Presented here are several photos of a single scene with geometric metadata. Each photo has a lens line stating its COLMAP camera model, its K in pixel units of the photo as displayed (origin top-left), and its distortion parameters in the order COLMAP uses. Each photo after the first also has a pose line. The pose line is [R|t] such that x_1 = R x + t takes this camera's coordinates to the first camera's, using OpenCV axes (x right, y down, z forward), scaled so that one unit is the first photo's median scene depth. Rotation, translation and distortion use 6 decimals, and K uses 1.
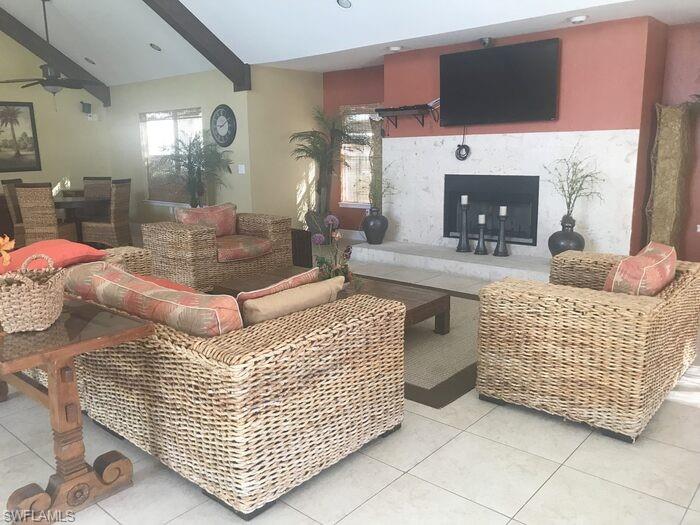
lens RADIAL K [[582.9, 0, 338.7], [0, 582.9, 262.9], [0, 0, 1]] dist [0.016588, -0.008735]
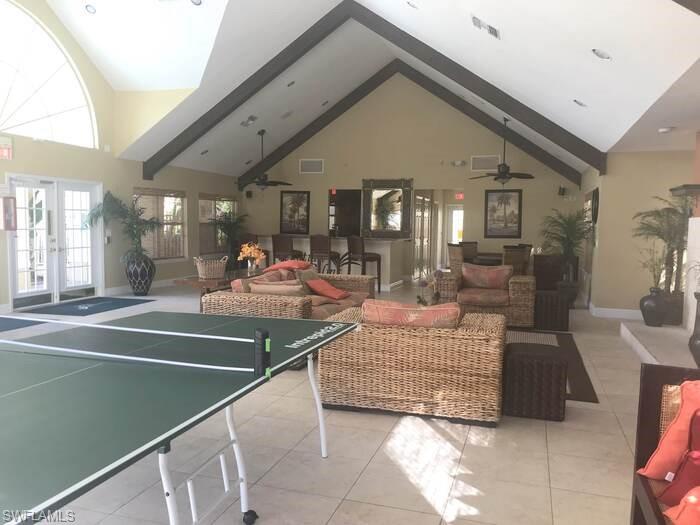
lens RADIAL K [[582.9, 0, 338.7], [0, 582.9, 262.9], [0, 0, 1]] dist [0.016588, -0.008735]
pose [[0.398568, 0.085690, -0.913127, 0.771666], [-0.201768, 0.979426, 0.003842, -0.035216], [0.894669, 0.182709, 0.407657, 0.134151]]
